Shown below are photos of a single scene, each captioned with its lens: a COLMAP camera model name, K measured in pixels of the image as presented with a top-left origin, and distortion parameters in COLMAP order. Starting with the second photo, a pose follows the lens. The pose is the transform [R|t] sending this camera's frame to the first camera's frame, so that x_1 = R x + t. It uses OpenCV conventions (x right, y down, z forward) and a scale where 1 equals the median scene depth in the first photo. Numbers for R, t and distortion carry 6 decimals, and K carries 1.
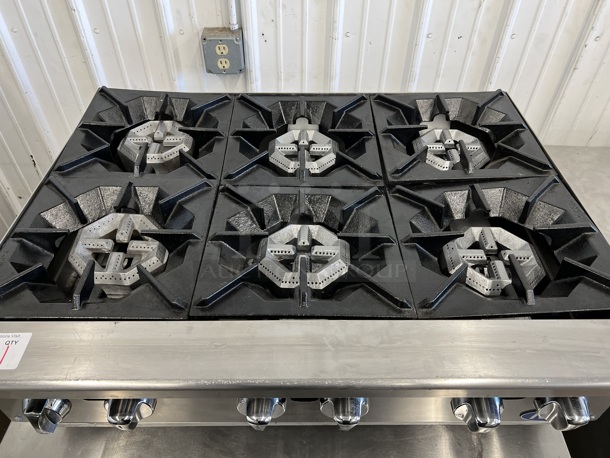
lens RADIAL K [[460.0, 0, 302.3], [0, 460.0, 224.9], [0, 0, 1]] dist [-0.003622, -0.004460]
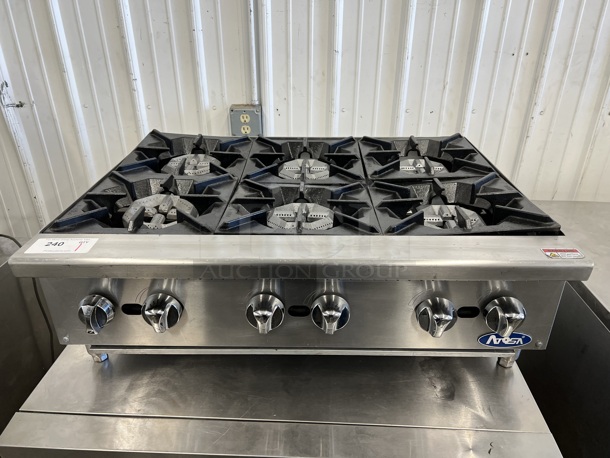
lens RADIAL K [[456.4, 0, 305.0], [0, 456.4, 229.0], [0, 0, 1]] dist [0.002485, -0.001488]
pose [[0.999693, 0.008253, -0.023372, 0.030450], [-0.014412, 0.960703, -0.277205, 0.321900], [0.020166, 0.277457, 0.960526, -0.165482]]
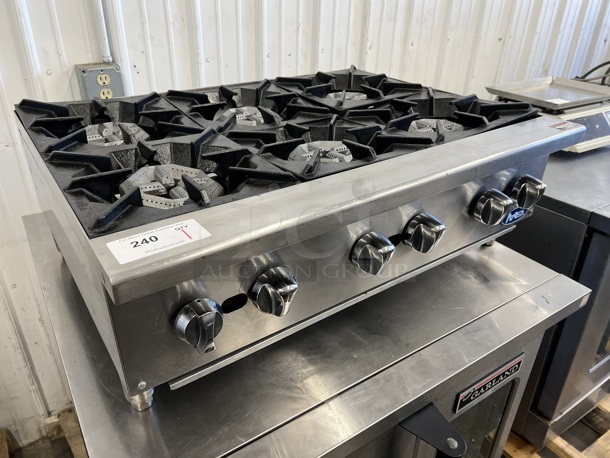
lens RADIAL K [[460.0, 0, 302.3], [0, 460.0, 224.9], [0, 0, 1]] dist [-0.003622, -0.004460]
pose [[0.819126, -0.265039, 0.508710, -0.501159], [0.378905, 0.915834, -0.132963, 0.258113], [-0.430654, 0.301666, 0.850609, 0.051824]]
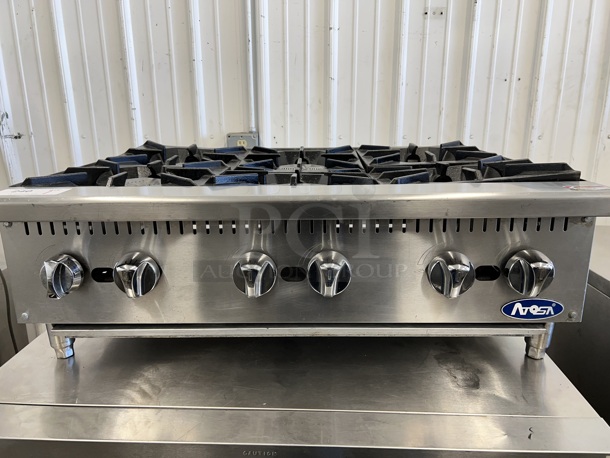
lens RADIAL K [[457.0, 0, 303.7], [0, 457.0, 224.7], [0, 0, 1]] dist [0.005937, -0.000031]
pose [[0.999593, -0.004653, -0.028130, 0.038361], [-0.009232, 0.880626, -0.473721, 0.503547], [0.026976, 0.473788, 0.880225, -0.011026]]
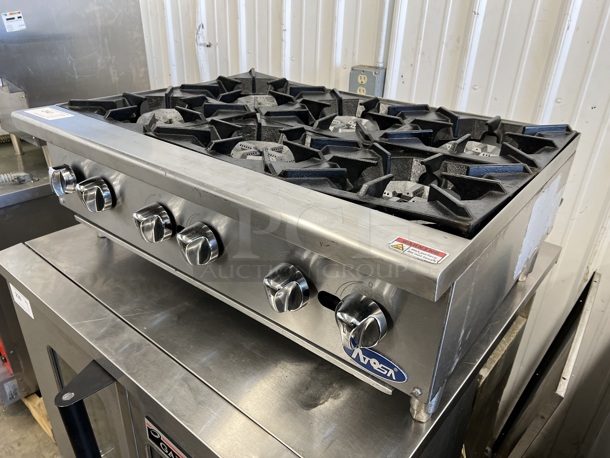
lens RADIAL K [[460.0, 0, 302.3], [0, 460.0, 224.9], [0, 0, 1]] dist [-0.003622, -0.004460]
pose [[0.784615, 0.304549, -0.540027, 0.563992], [-0.449486, 0.879356, -0.157151, 0.259366], [0.427016, 0.366038, 0.826846, 0.089286]]
